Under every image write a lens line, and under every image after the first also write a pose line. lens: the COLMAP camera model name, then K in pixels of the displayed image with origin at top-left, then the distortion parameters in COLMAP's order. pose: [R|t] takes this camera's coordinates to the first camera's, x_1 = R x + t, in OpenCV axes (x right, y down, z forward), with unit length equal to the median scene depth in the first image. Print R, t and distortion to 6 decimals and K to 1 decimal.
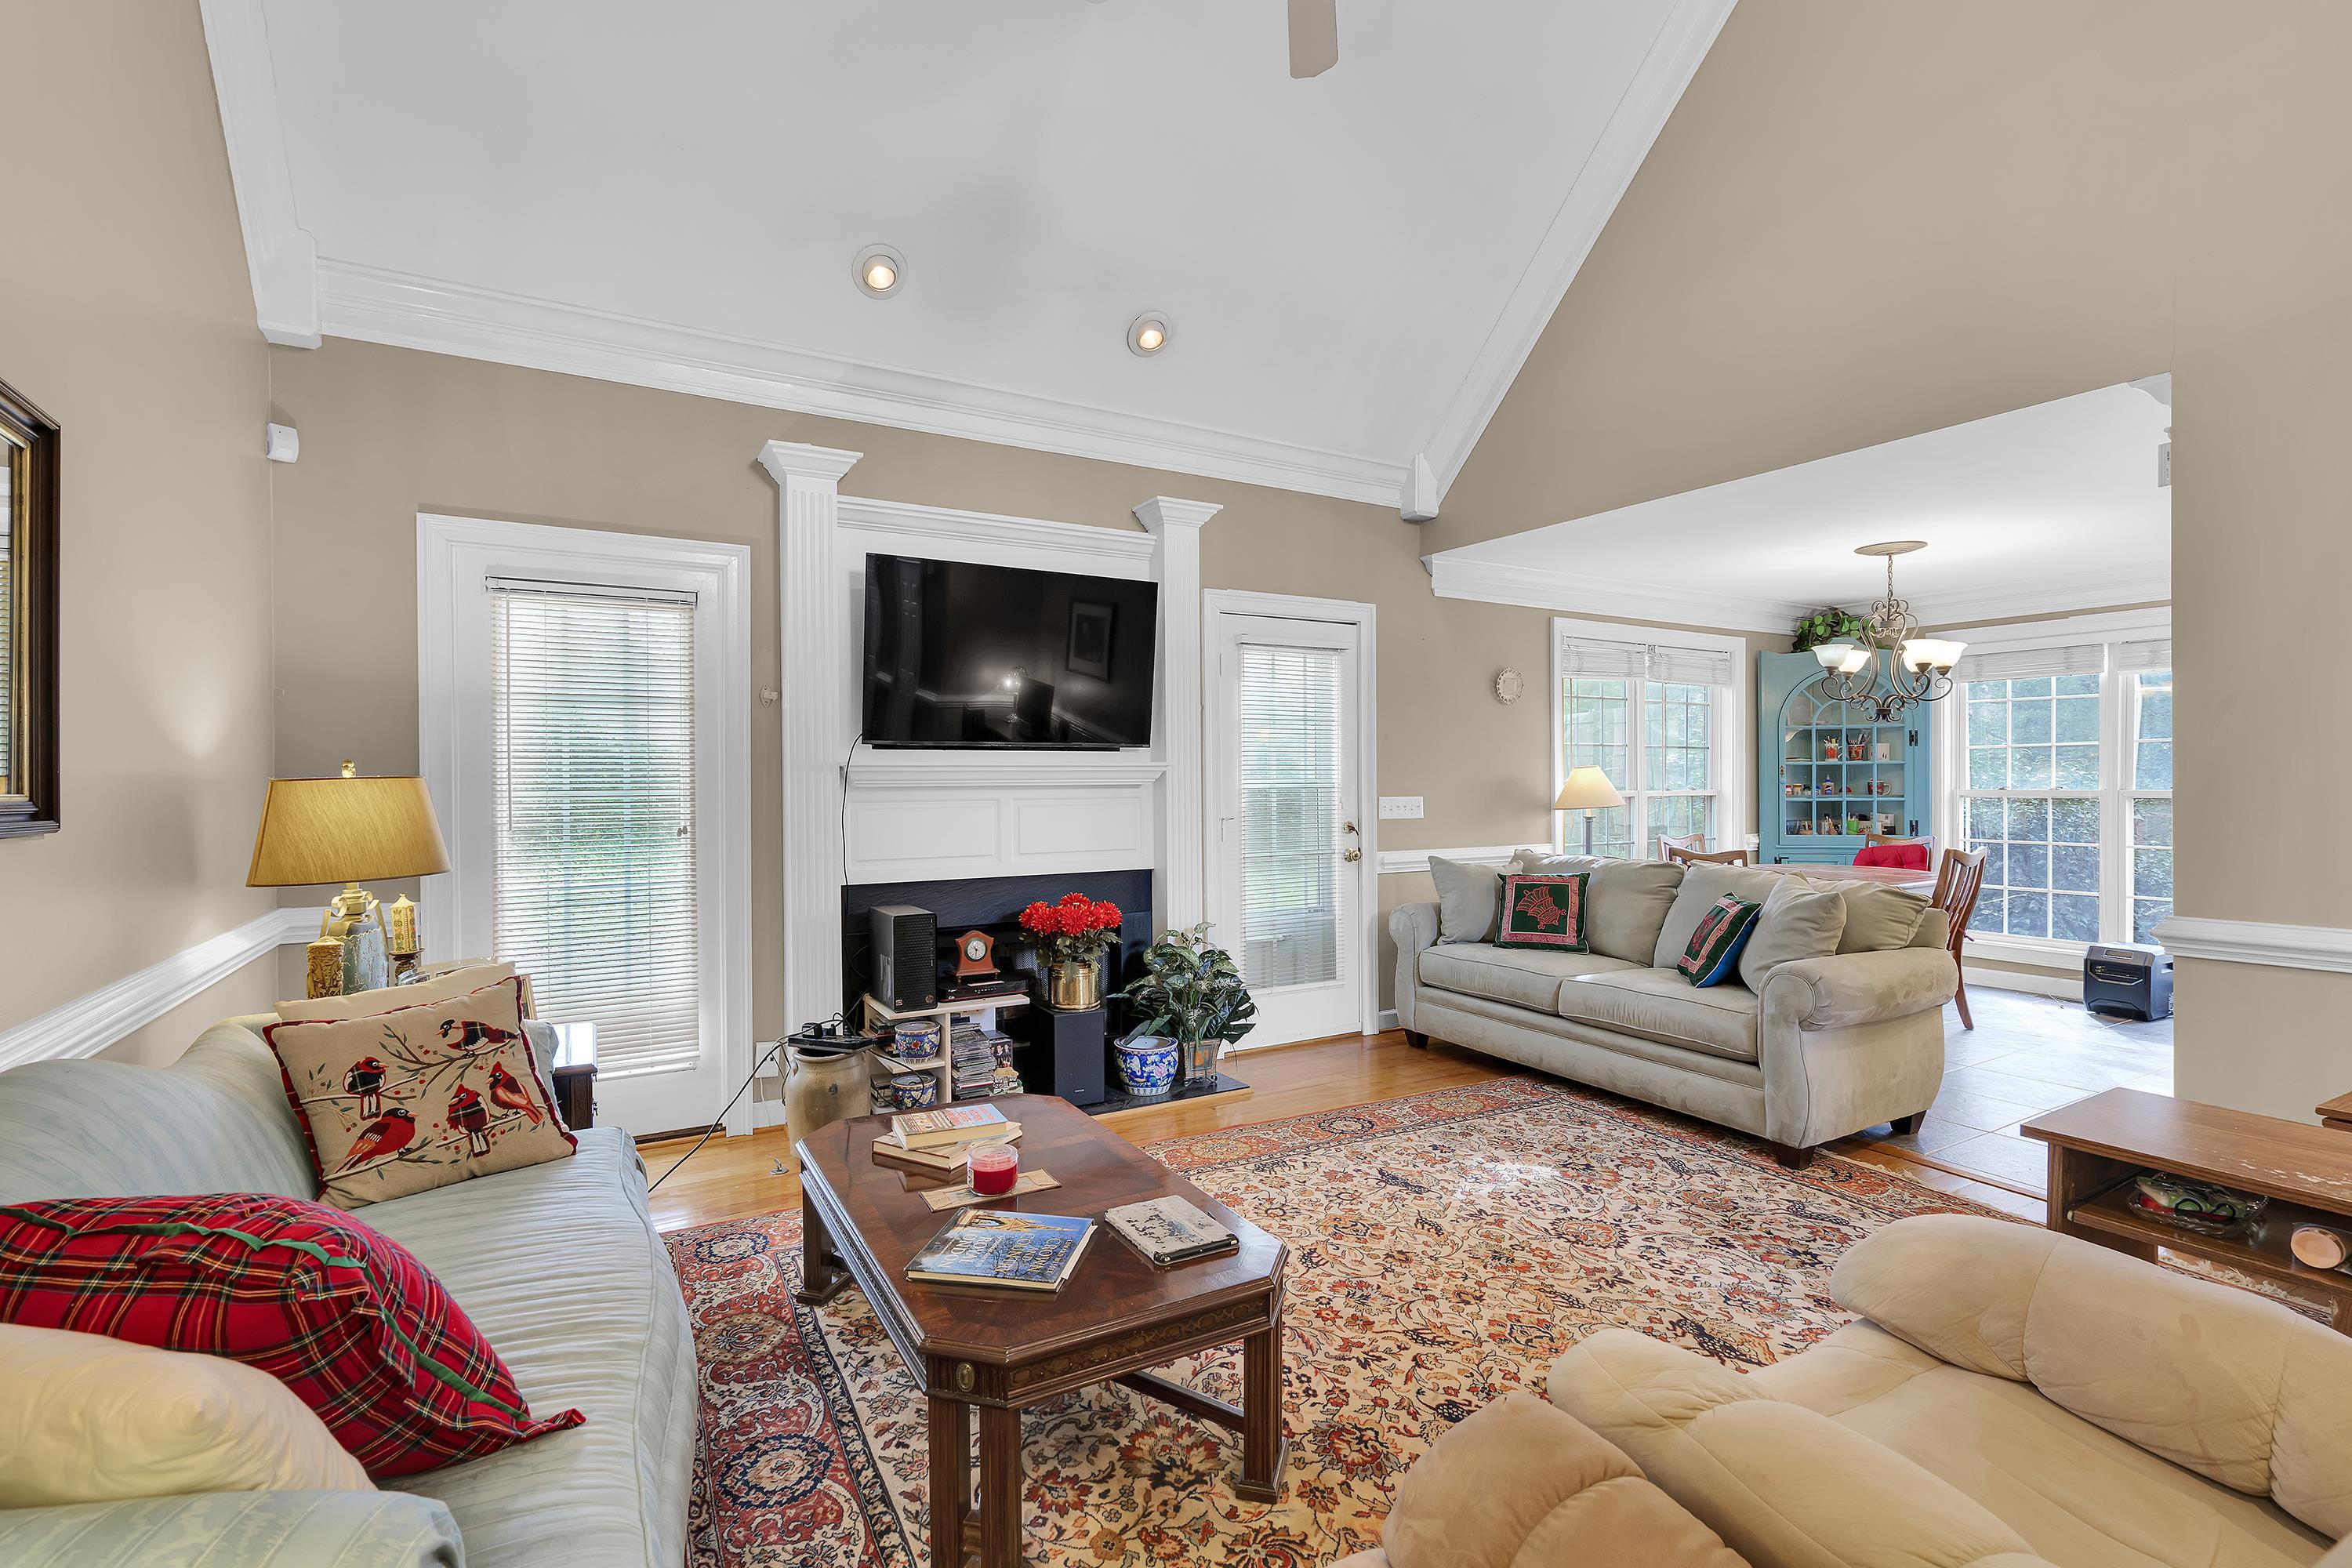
lens RADIAL K [[1070.6, 0, 1171.2], [0, 1070.6, 783.9], [0, 0, 1]] dist [0.000701, 0.000465]
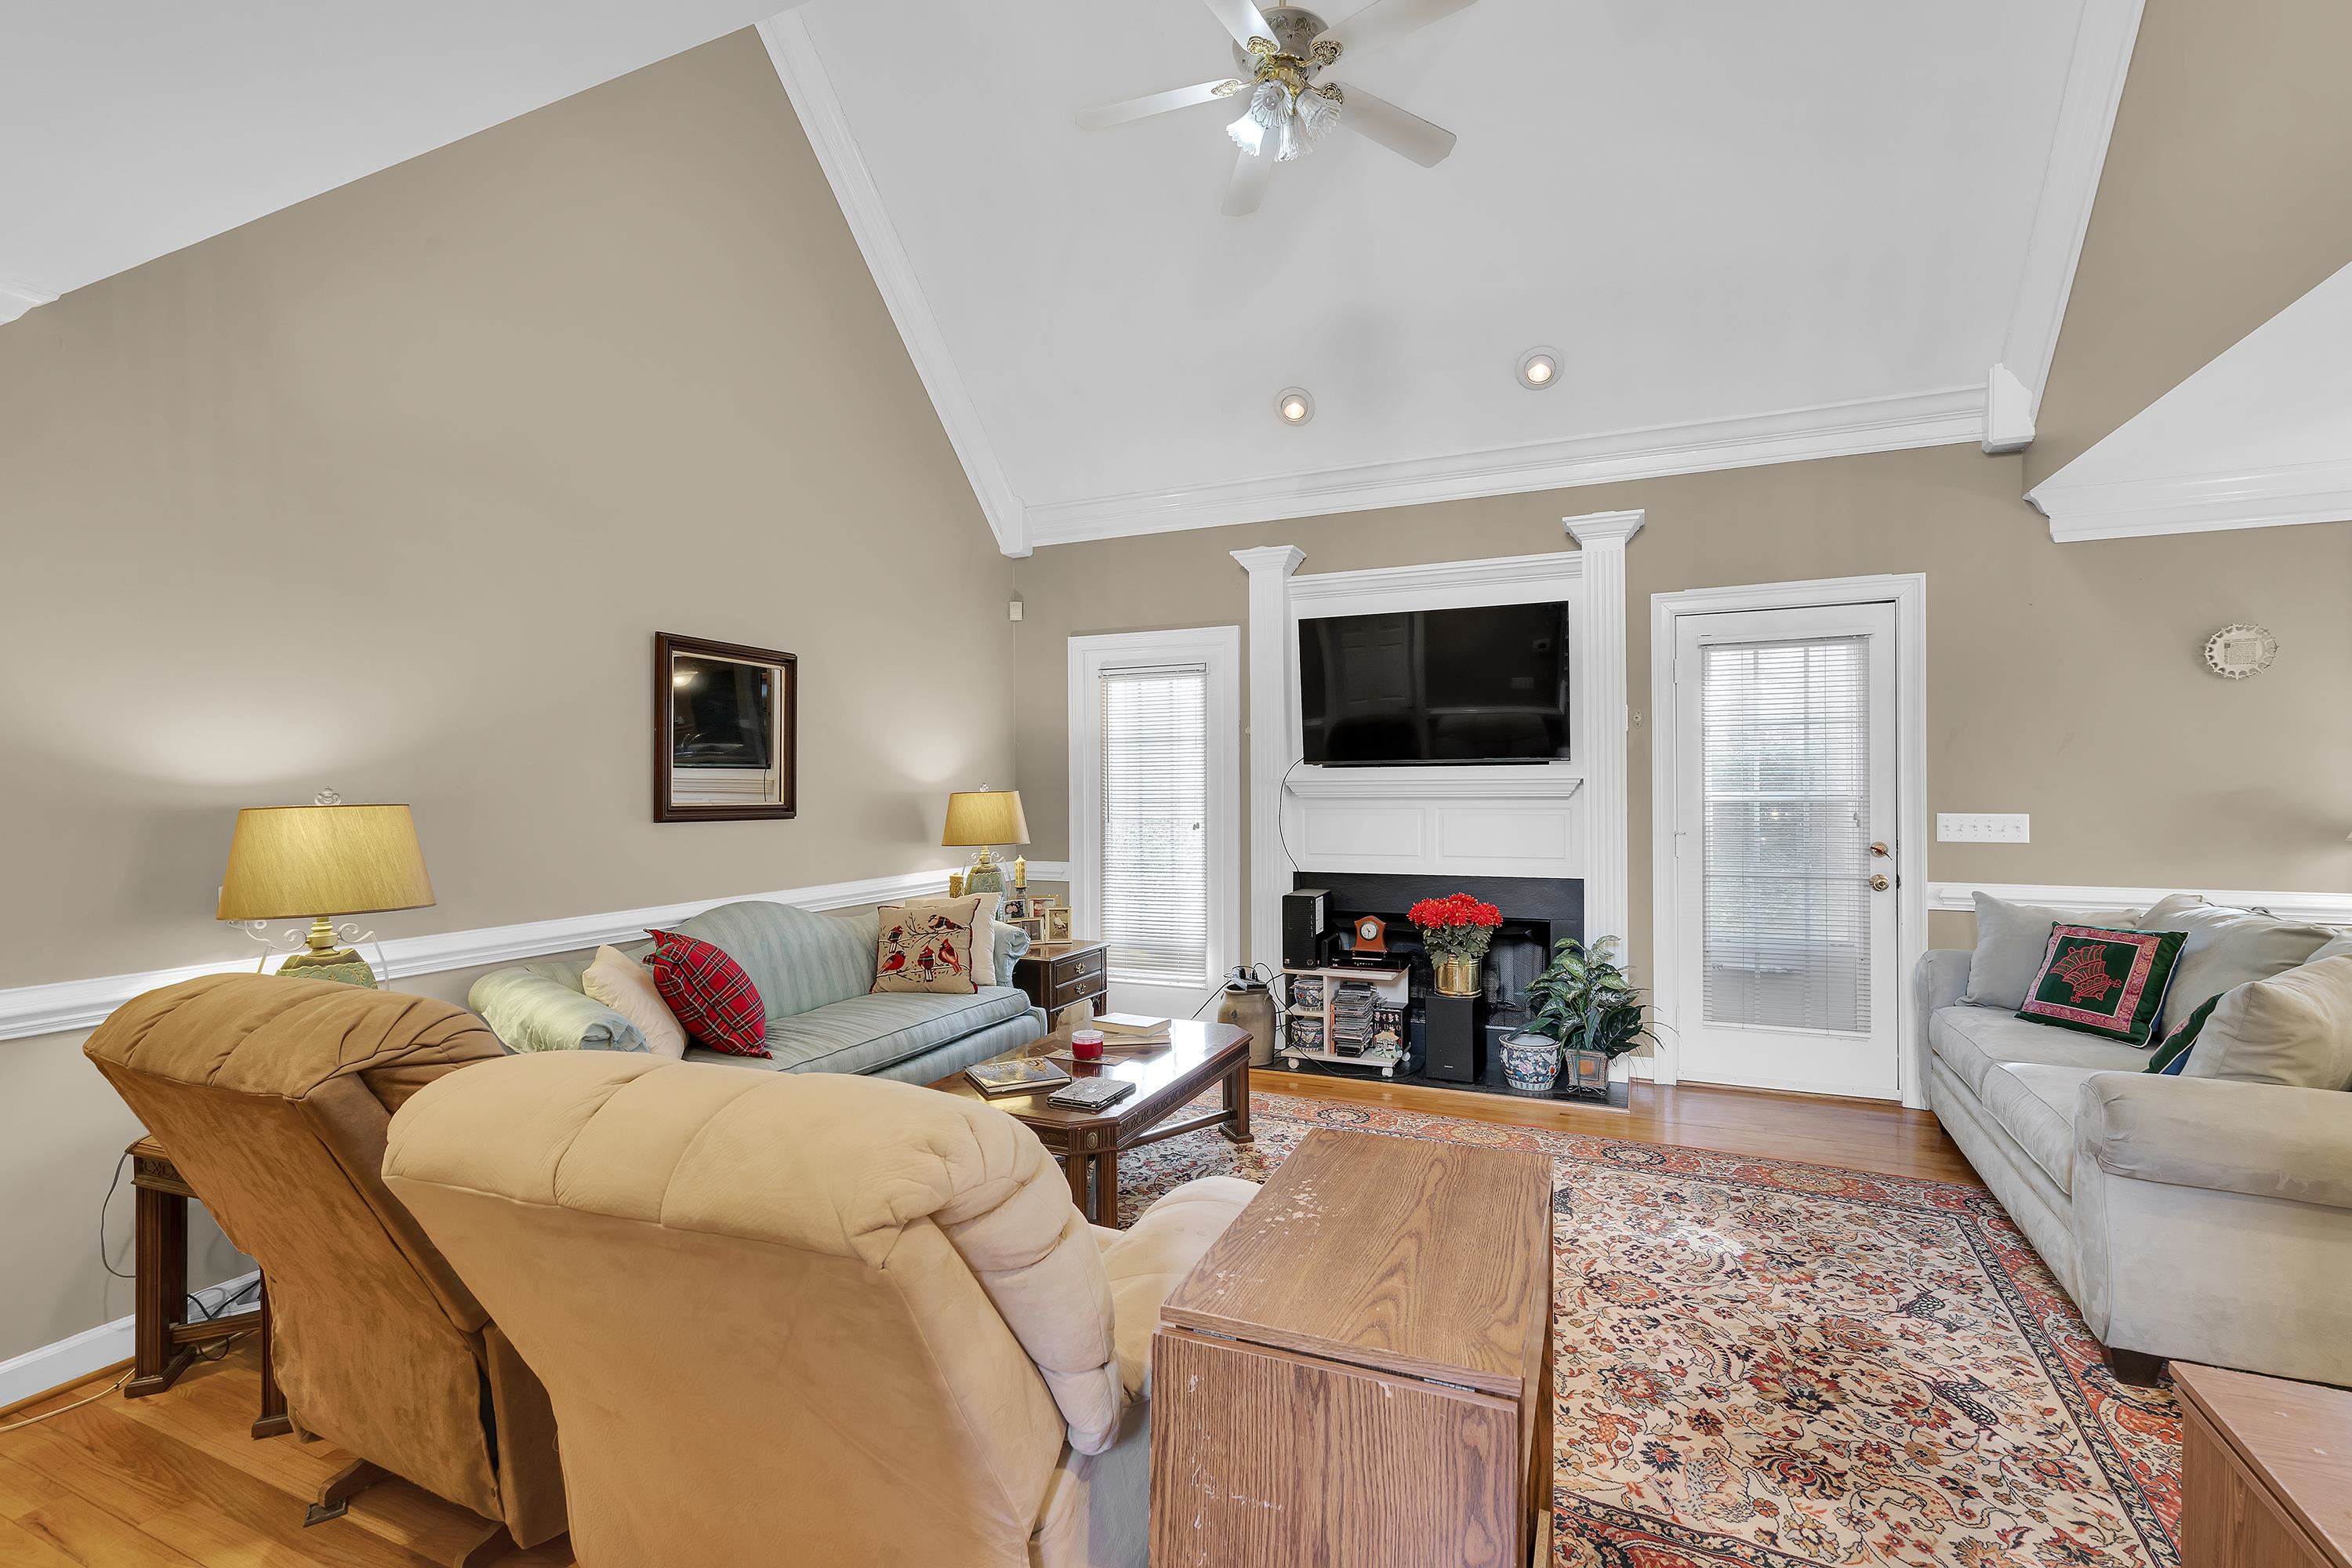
lens RADIAL K [[1062.7, 0, 1170.4], [0, 1062.7, 778.0], [0, 0, 1]] dist [-0.001099, 0.001210]
pose [[0.587574, -0.002555, -0.809167, 0.763534], [0.001423, 0.999997, -0.002124, -0.020389], [0.809169, 0.000097, 0.587575, 0.114860]]
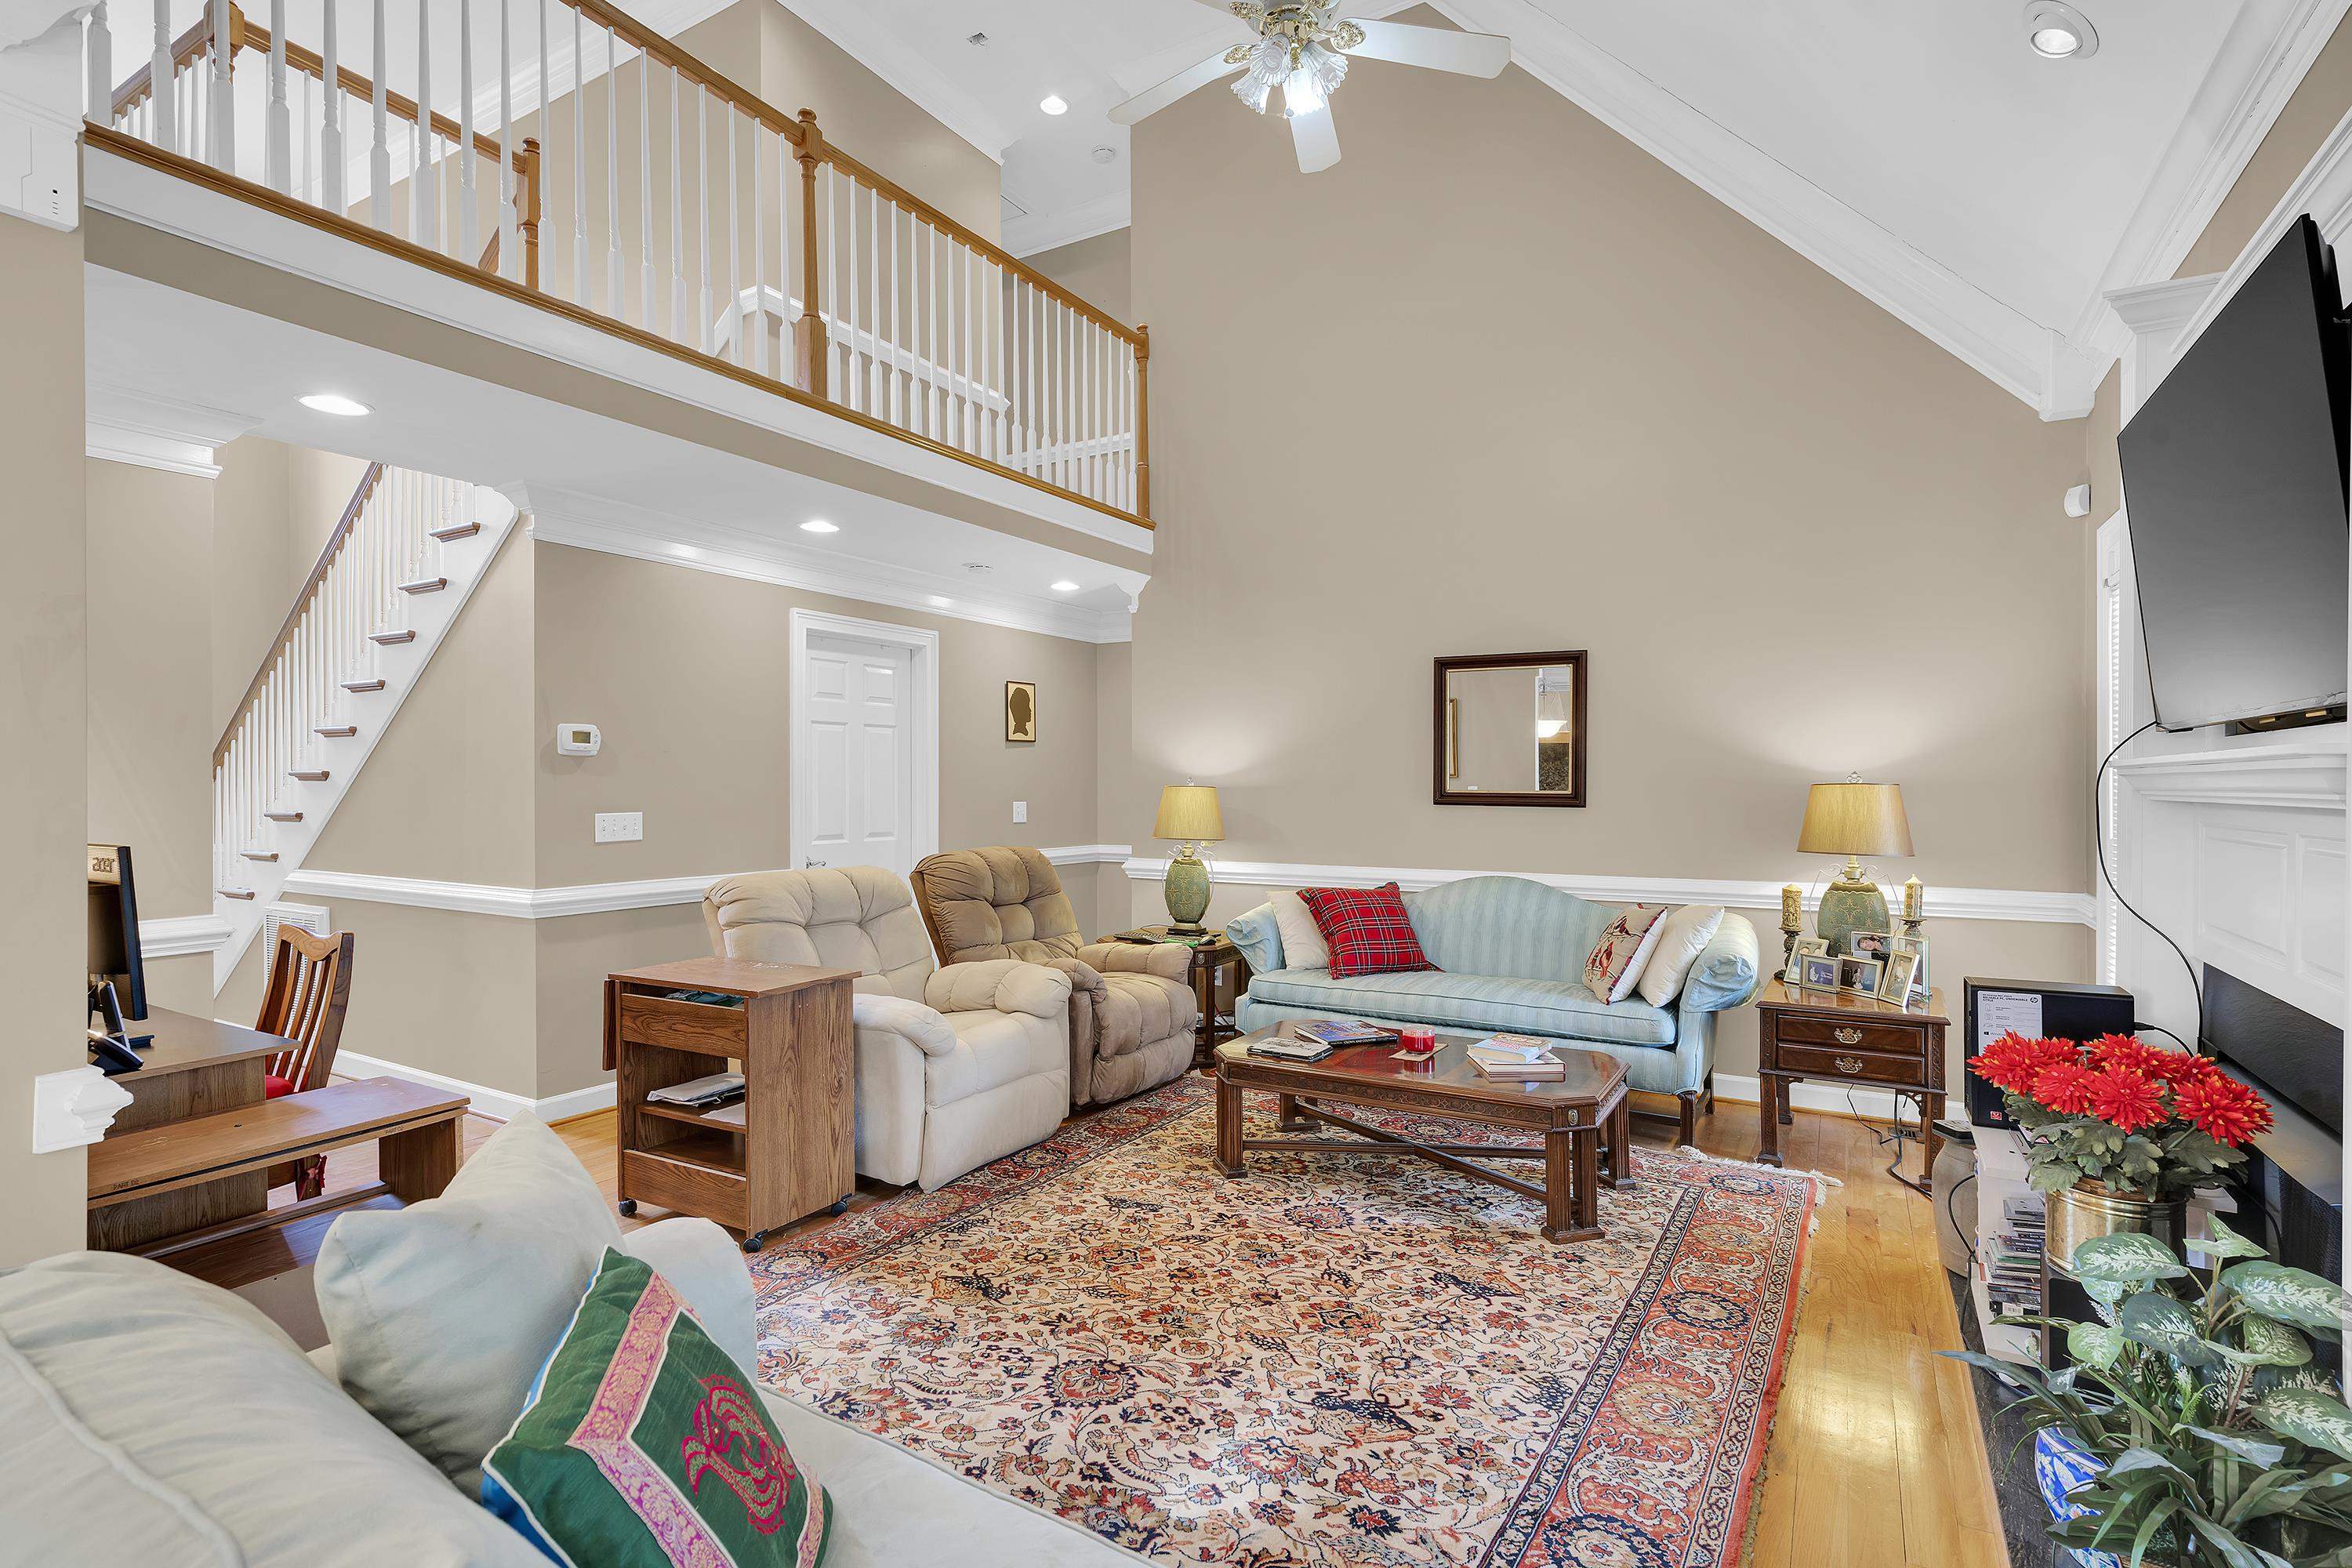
lens RADIAL K [[1131.9, 0, 1171.8], [0, 1131.9, 782.3], [0, 0, 1]] dist [-0.001463, 0.000053]
pose [[-0.872865, 0.006046, -0.487925, 0.623493], [0.002578, 0.999966, 0.007780, -0.021432], [0.487955, 0.005533, -0.872851, 1.474919]]
